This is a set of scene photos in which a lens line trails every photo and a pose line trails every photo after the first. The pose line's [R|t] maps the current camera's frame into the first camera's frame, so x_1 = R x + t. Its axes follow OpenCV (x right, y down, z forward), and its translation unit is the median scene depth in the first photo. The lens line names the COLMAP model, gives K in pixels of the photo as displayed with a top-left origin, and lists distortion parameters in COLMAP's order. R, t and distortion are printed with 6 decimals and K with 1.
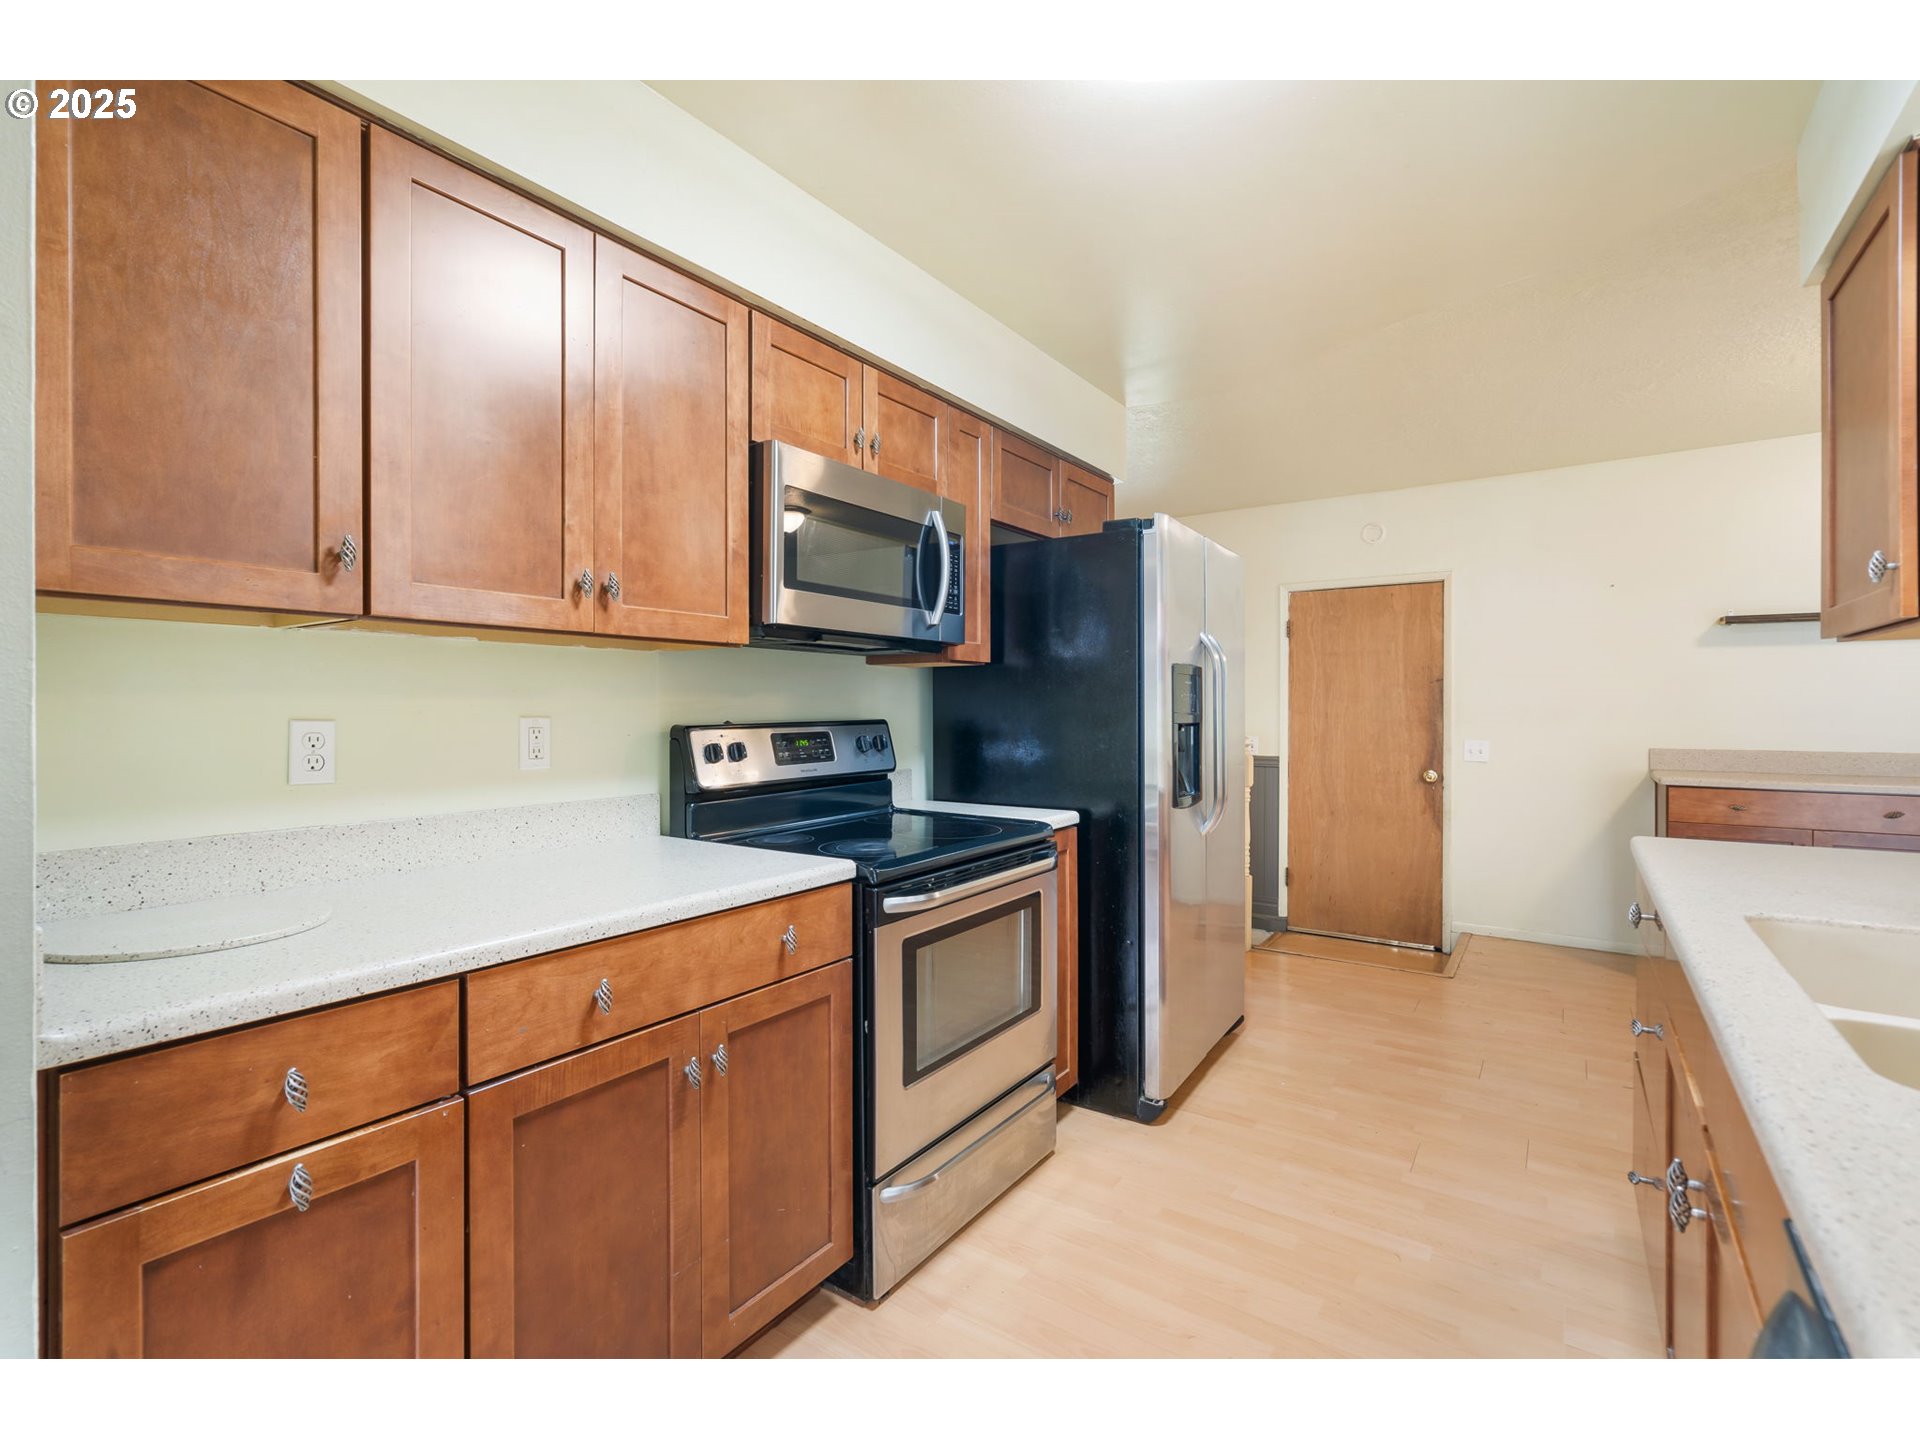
lens RADIAL K [[869.5, 0, 955.5], [0, 869.5, 712.8], [0, 0, 1]] dist [-0.003850, 0.000660]
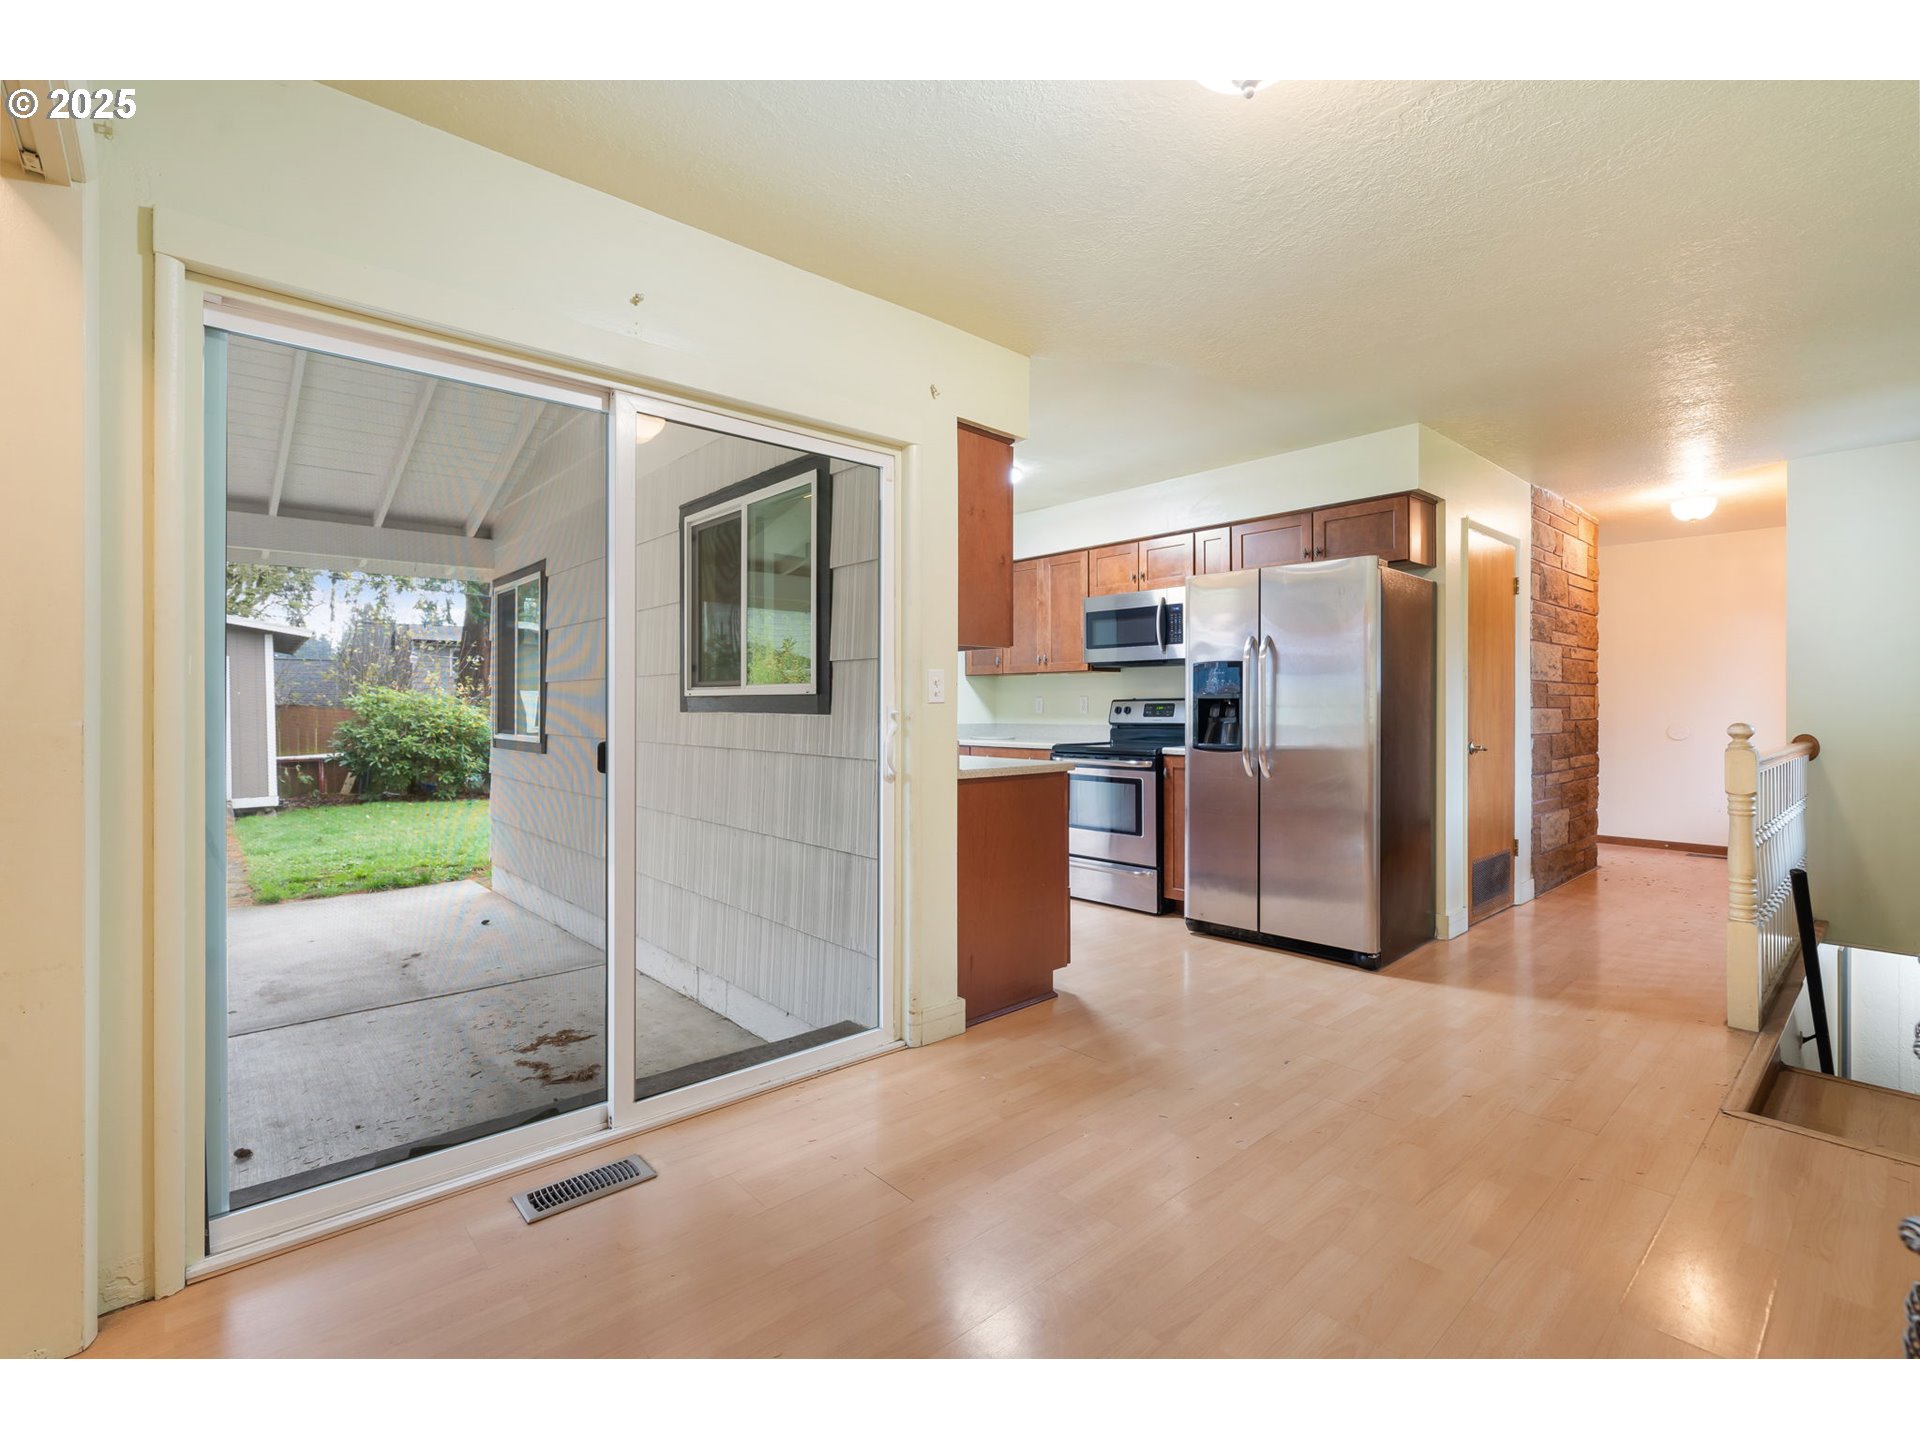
lens RADIAL K [[870.2, 0, 952.5], [0, 870.2, 707.5], [0, 0, 1]] dist [-0.011569, 0.007083]
pose [[-0.226269, 0.003718, -0.974058, 2.260169], [-0.001548, 0.999990, 0.004177, 0.026521], [0.974064, 0.002452, -0.226261, 1.049906]]
